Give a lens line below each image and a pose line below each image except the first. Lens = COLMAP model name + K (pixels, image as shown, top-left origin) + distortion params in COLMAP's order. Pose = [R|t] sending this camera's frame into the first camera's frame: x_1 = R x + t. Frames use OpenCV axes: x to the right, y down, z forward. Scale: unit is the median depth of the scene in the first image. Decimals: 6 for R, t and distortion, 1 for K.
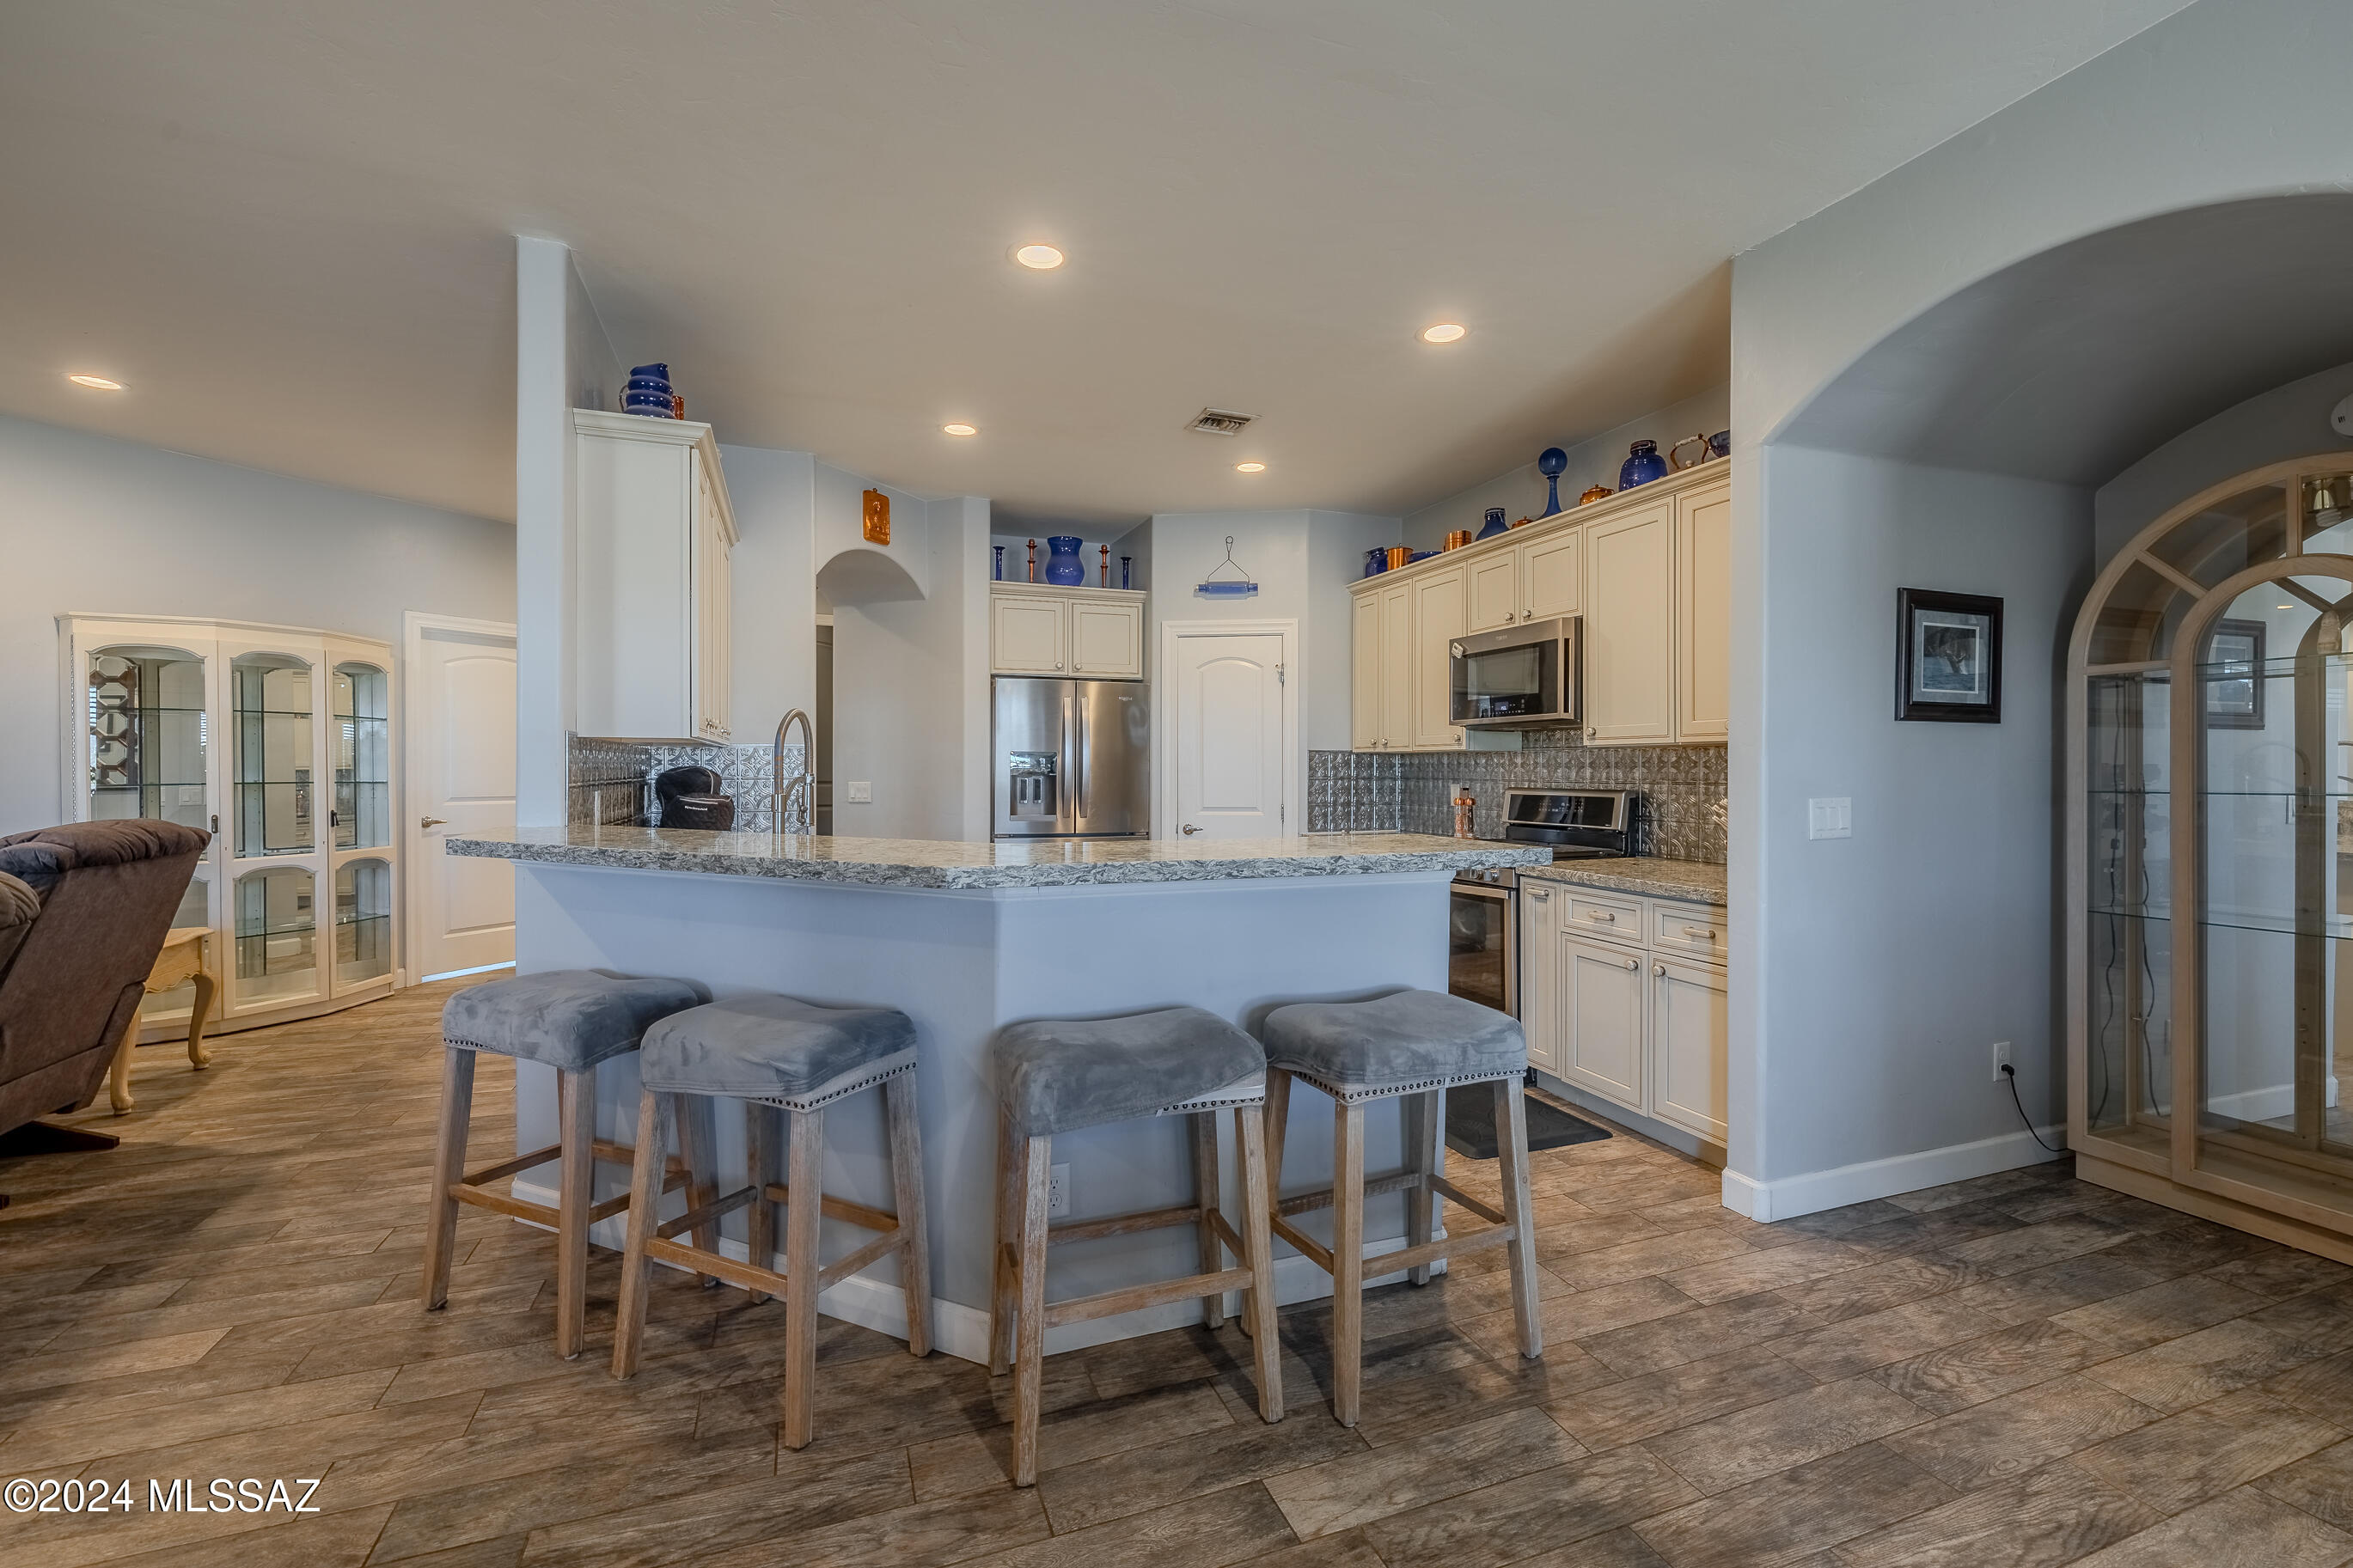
lens RADIAL K [[1001.0, 0, 1186.8], [0, 1001.0, 774.7], [0, 0, 1]] dist [0.002759, -0.000290]
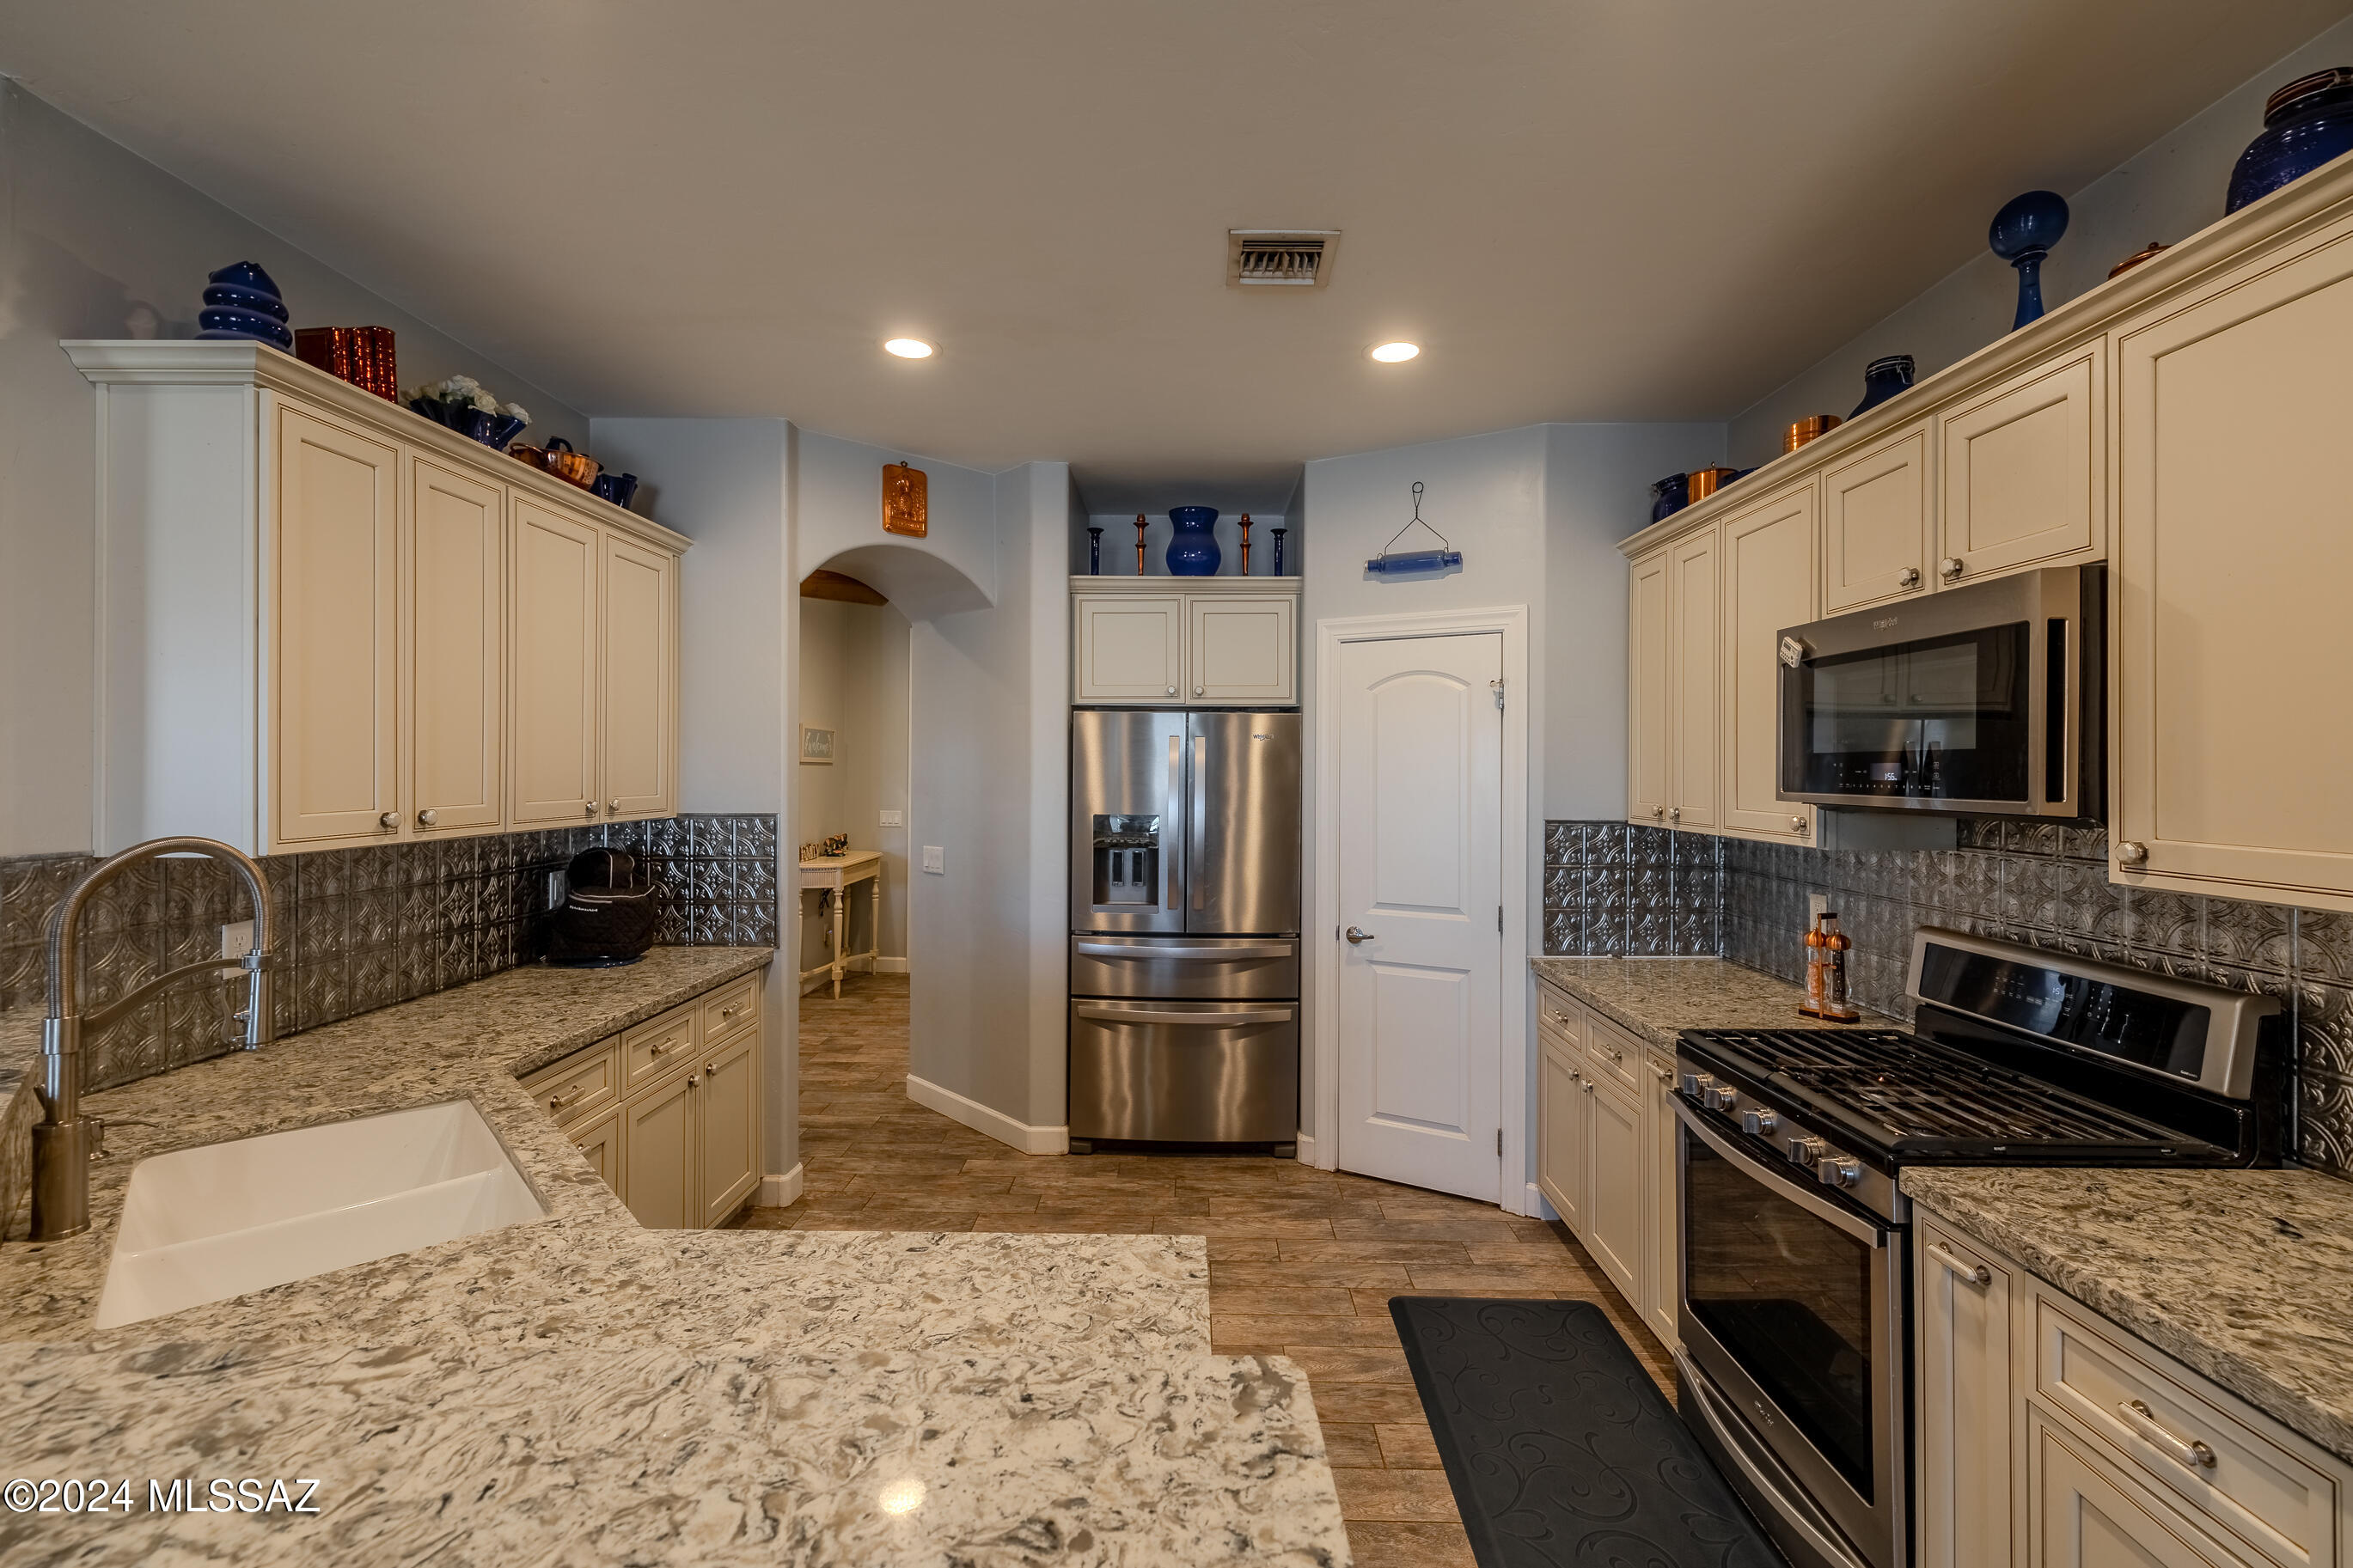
lens RADIAL K [[1001.0, 0, 1192.6], [0, 1001.0, 770.1], [0, 0, 1]] dist [0.002759, -0.000290]
pose [[0.928696, 0.004414, -0.370815, 0.159238], [-0.006449, 0.999970, -0.004248, -0.054624], [0.370785, 0.006337, 0.928697, 0.382949]]
